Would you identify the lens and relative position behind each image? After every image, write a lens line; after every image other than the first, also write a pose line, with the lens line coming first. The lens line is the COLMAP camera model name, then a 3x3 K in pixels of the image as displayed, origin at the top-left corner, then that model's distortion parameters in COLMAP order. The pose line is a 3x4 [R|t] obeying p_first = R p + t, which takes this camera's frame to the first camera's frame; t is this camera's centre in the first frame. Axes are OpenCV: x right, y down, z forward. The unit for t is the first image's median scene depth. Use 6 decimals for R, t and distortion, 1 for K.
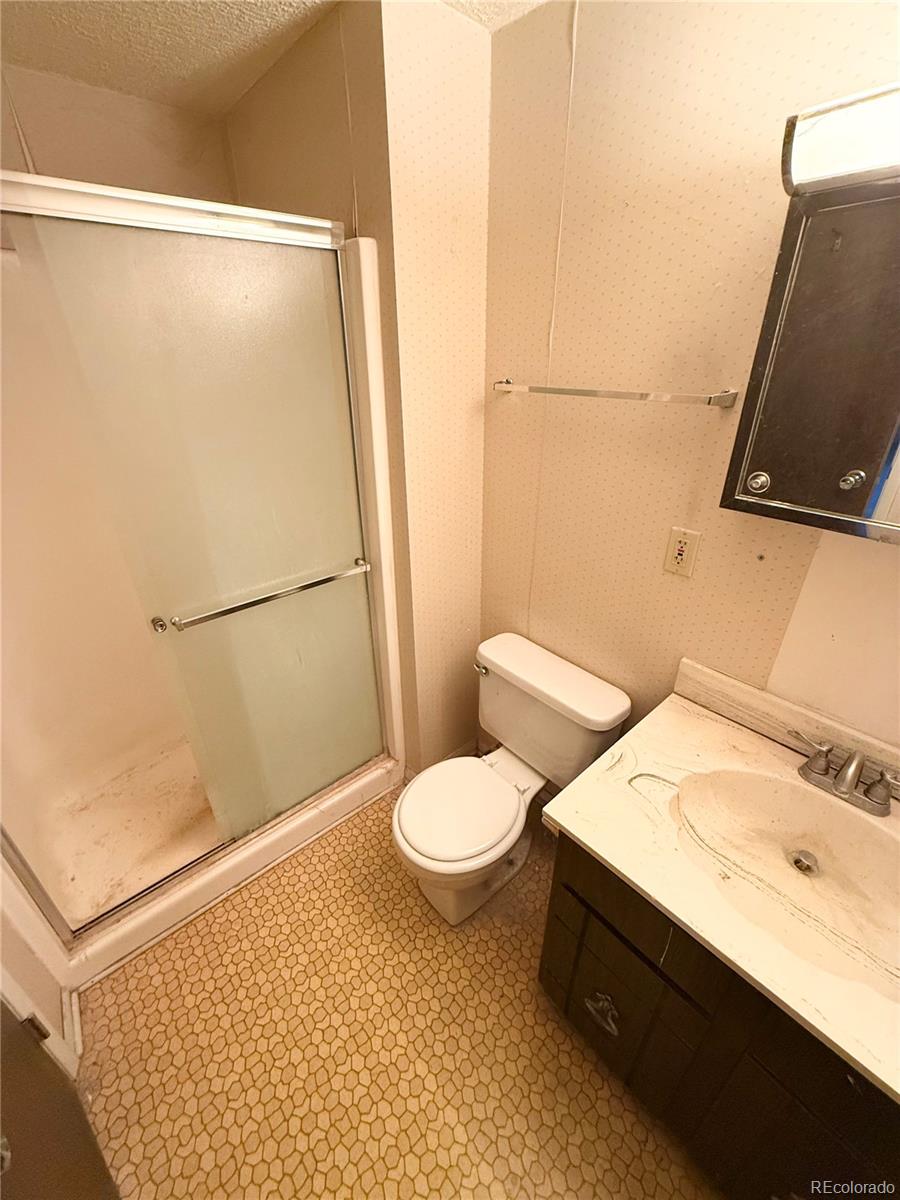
lens RADIAL K [[485.5, 0, 451.3], [0, 485.5, 597.8], [0, 0, 1]] dist [0.004146, 0.000006]
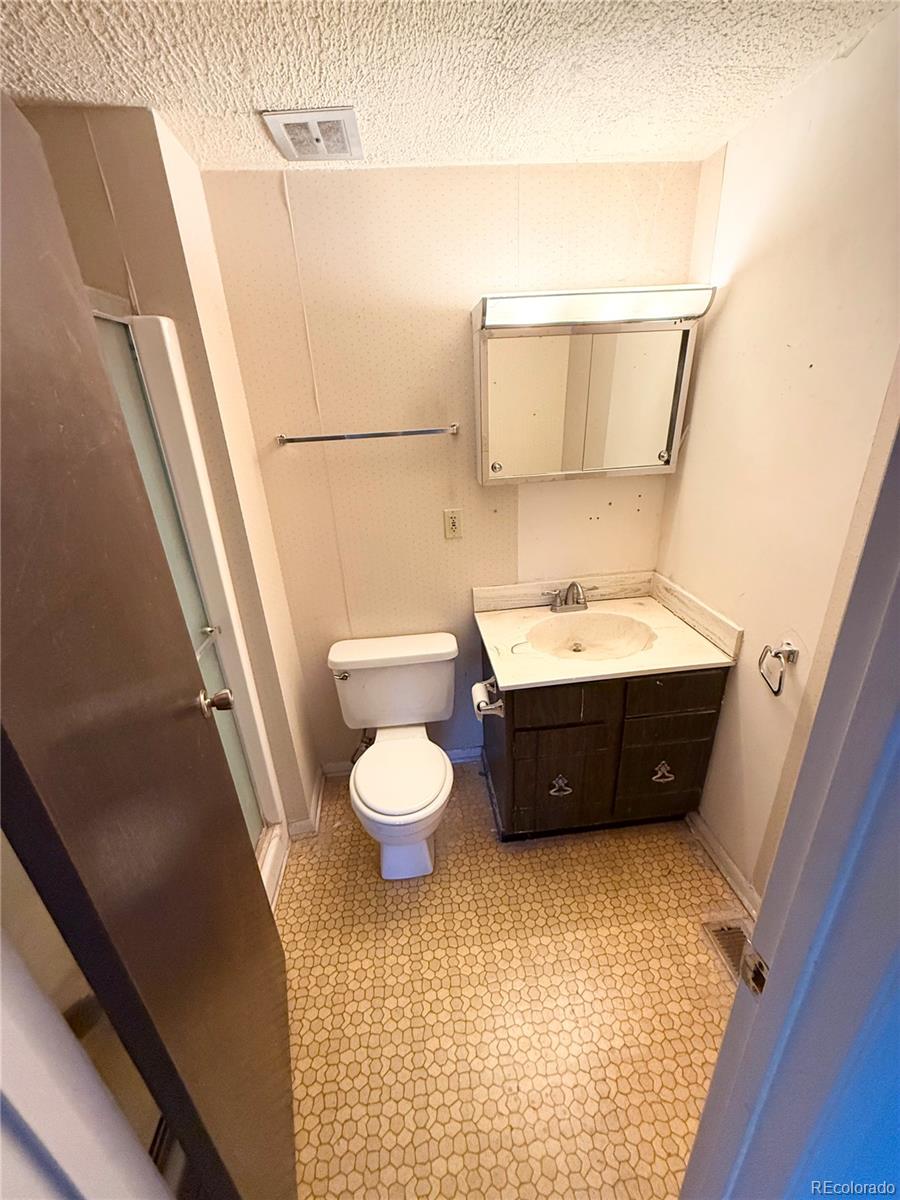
lens RADIAL K [[485.5, 0, 454.5], [0, 485.5, 601.0], [0, 0, 1]] dist [0.004146, 0.000006]
pose [[0.568653, -0.336936, 0.750405, -0.731537], [0.416892, 0.904470, 0.090193, -0.005627], [-0.709108, 0.261550, 0.654795, 0.021027]]
